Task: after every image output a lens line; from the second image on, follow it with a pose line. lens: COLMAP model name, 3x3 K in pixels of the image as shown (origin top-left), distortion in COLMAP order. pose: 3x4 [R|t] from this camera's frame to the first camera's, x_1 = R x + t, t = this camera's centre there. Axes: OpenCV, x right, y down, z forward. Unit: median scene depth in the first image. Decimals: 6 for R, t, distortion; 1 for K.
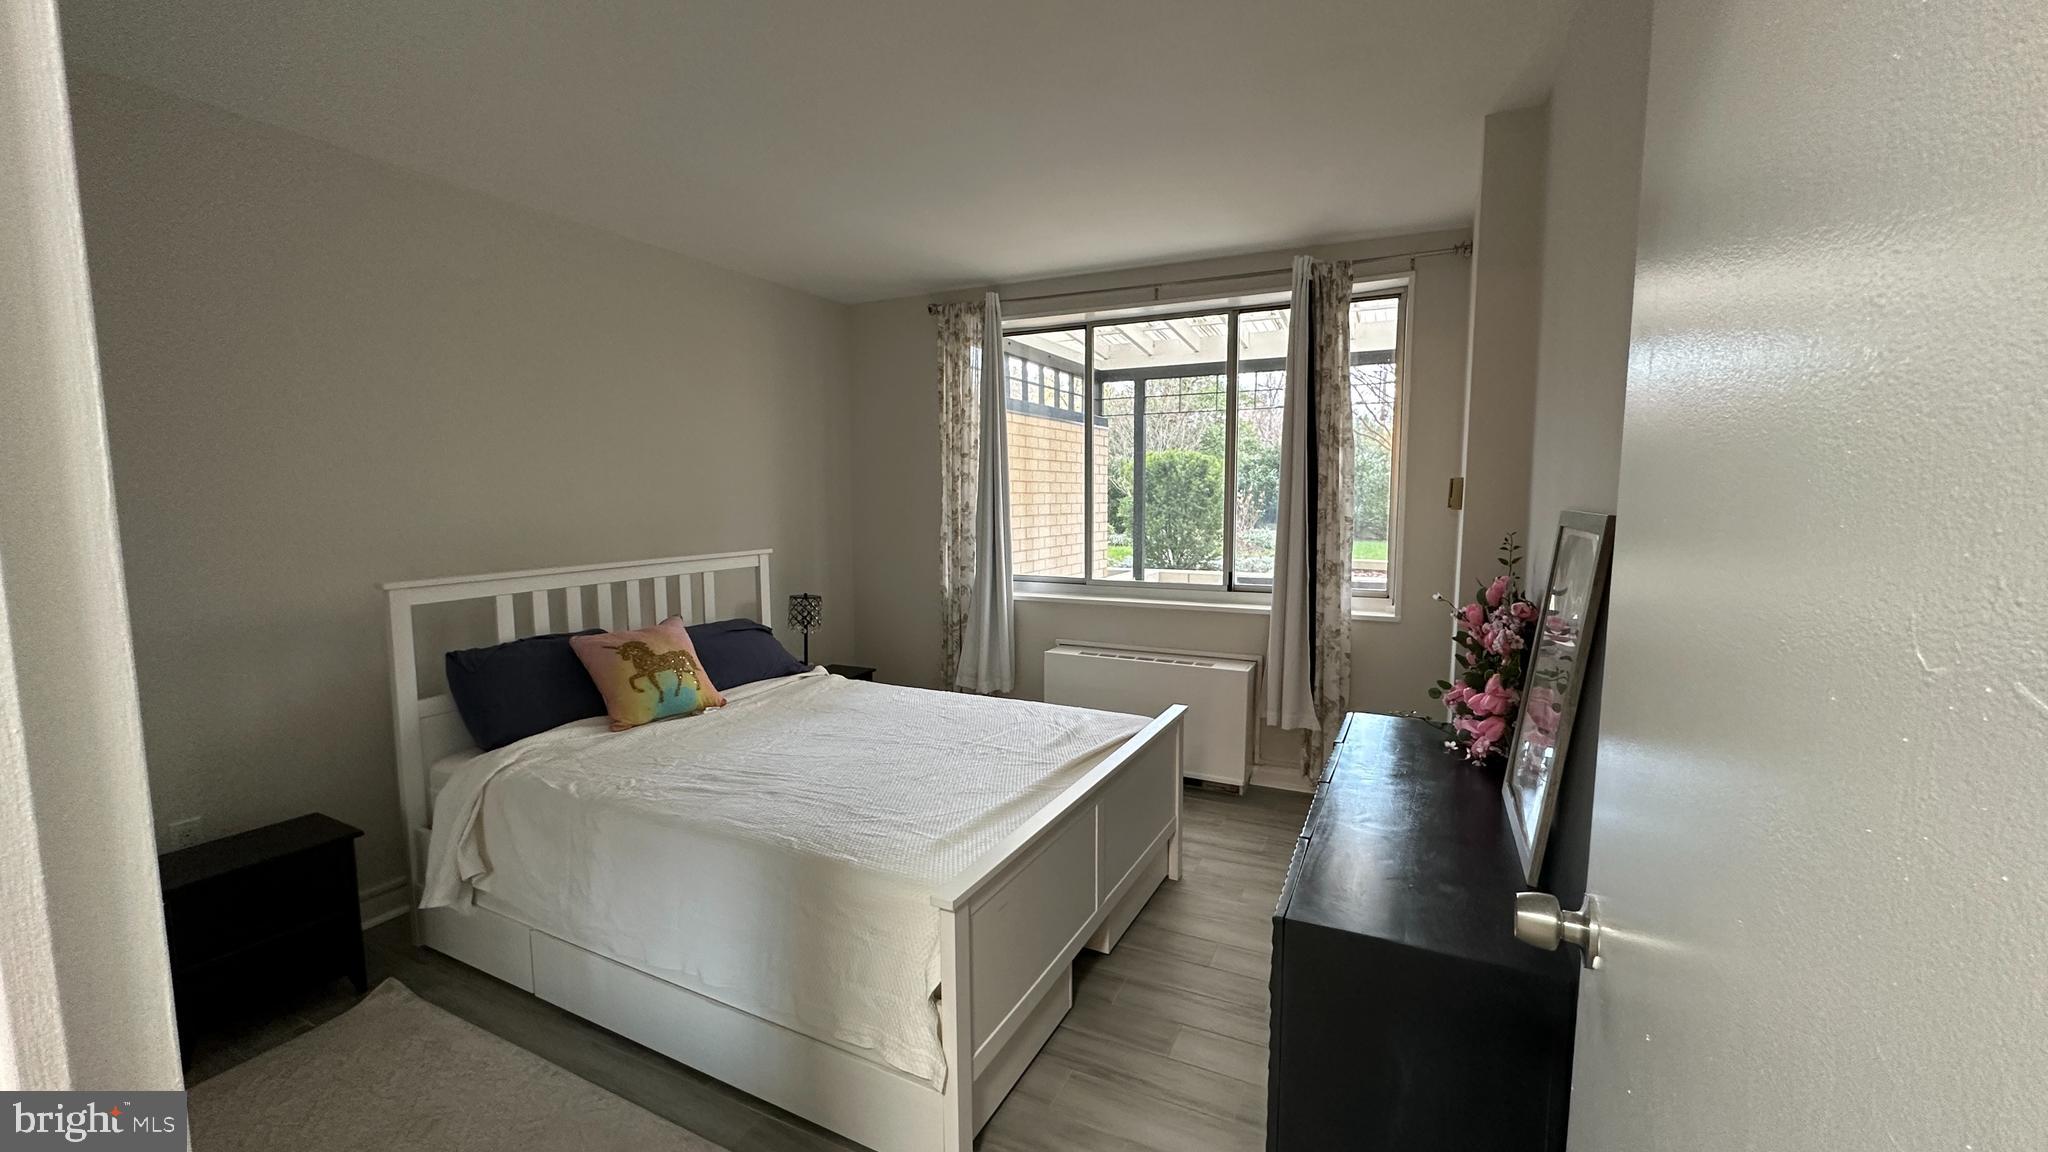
lens RADIAL K [[818.8, 0, 1020.0], [0, 818.8, 569.1], [0, 0, 1]] dist [-0.005187, 0.000991]
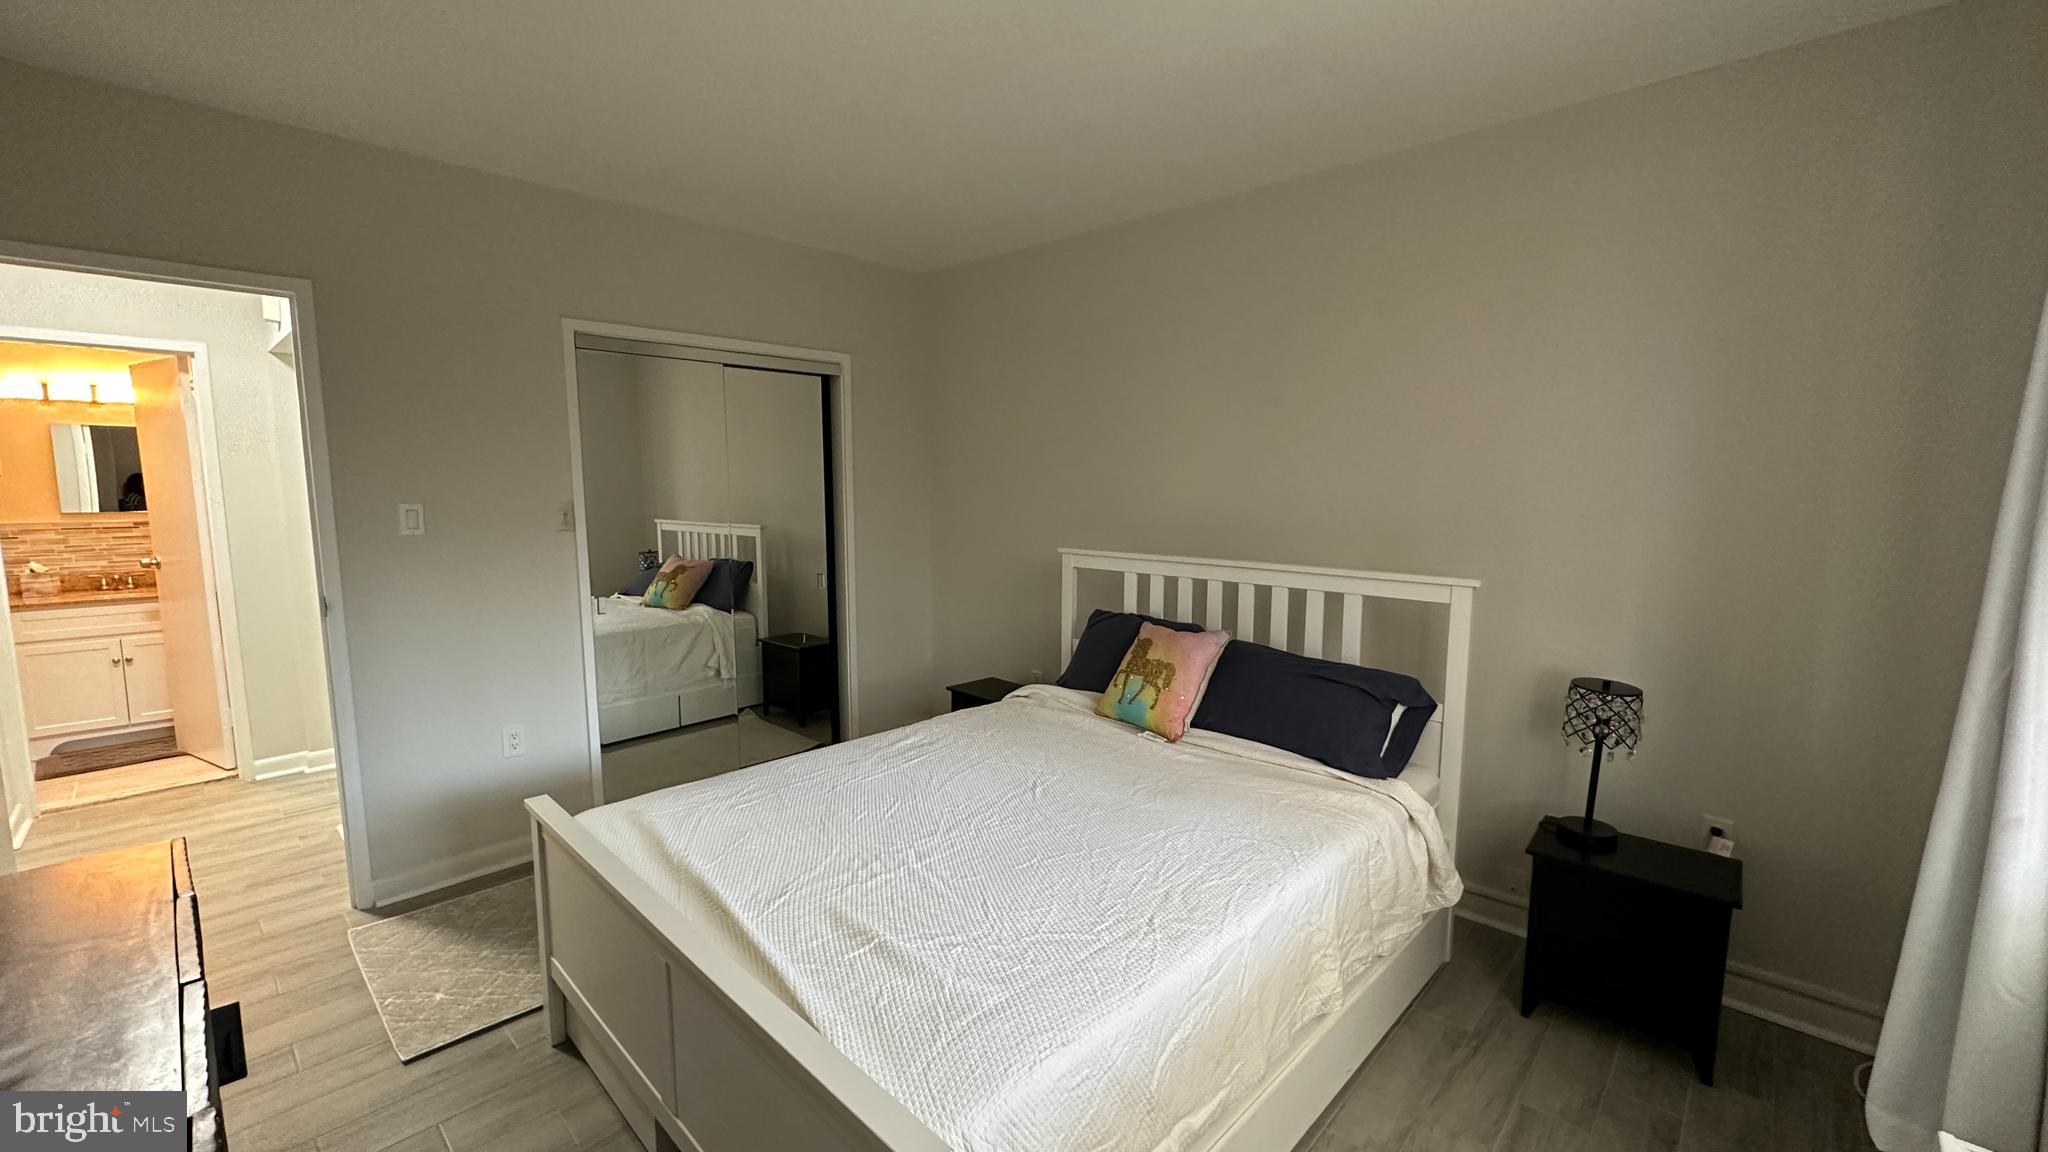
lens RADIAL K [[818.8, 0, 1020.9], [0, 818.8, 585.8], [0, 0, 1]] dist [-0.005187, 0.000991]
pose [[-0.317616, 0.113000, -0.941462, 0.480618], [-0.098417, 0.983583, 0.151258, -0.105080], [0.943098, 0.140698, -0.301280, 1.176489]]
